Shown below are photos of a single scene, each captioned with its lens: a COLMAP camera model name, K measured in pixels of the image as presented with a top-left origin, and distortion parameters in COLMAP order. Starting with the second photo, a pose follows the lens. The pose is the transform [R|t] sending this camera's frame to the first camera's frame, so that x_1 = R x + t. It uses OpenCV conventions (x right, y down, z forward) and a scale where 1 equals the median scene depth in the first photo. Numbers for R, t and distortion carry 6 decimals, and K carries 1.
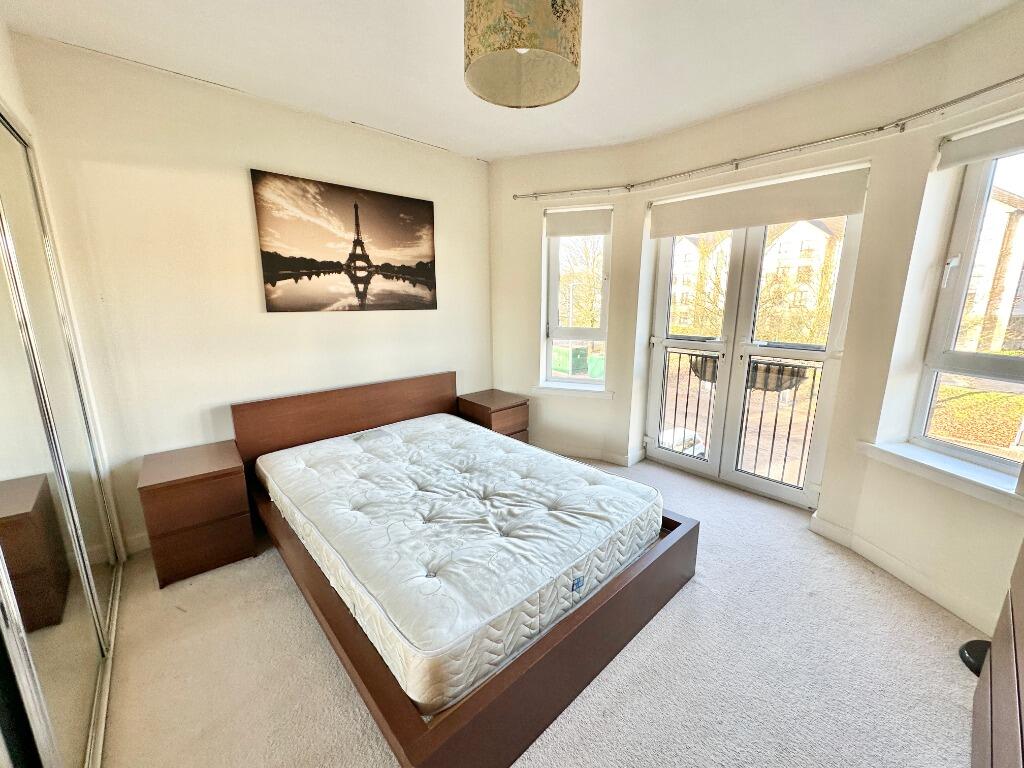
lens RADIAL K [[405.2, 0, 512.1], [0, 405.2, 381.1], [0, 0, 1]] dist [0.002182, 0.000131]
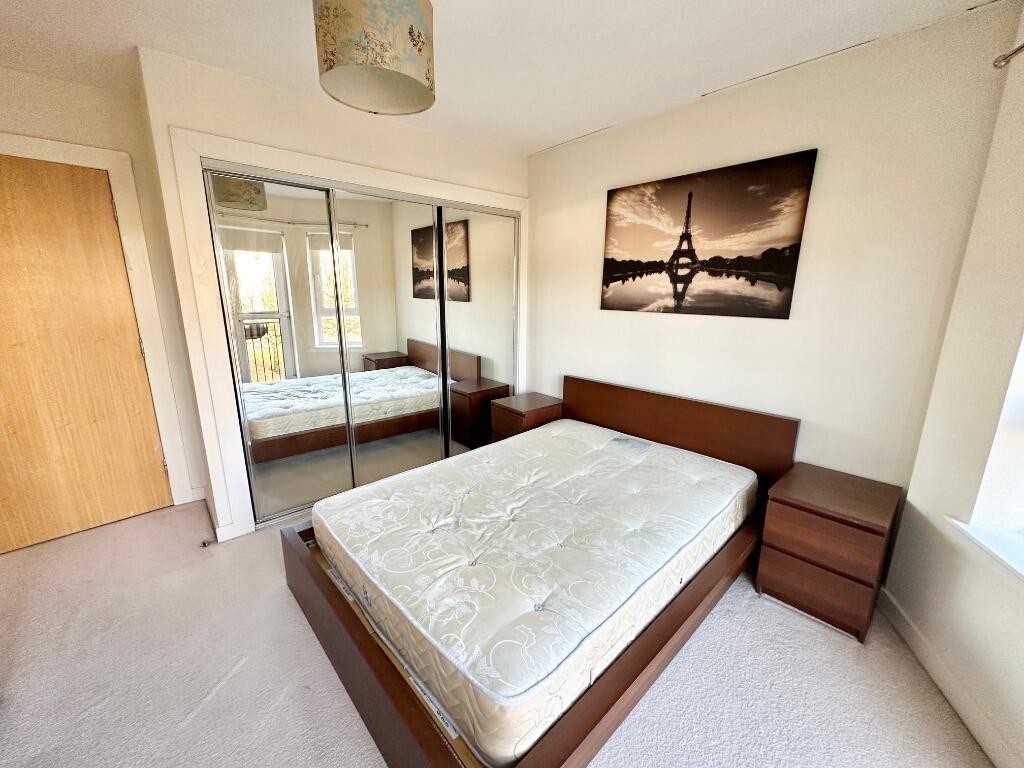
lens RADIAL K [[405.2, 0, 512.2], [0, 405.2, 384.9], [0, 0, 1]] dist [0.002182, 0.000131]
pose [[0.008841, 0.221756, -0.975062, 0.554080], [-0.217708, 0.952136, 0.214568, -0.141186], [0.975974, 0.210382, 0.056696, 0.650234]]
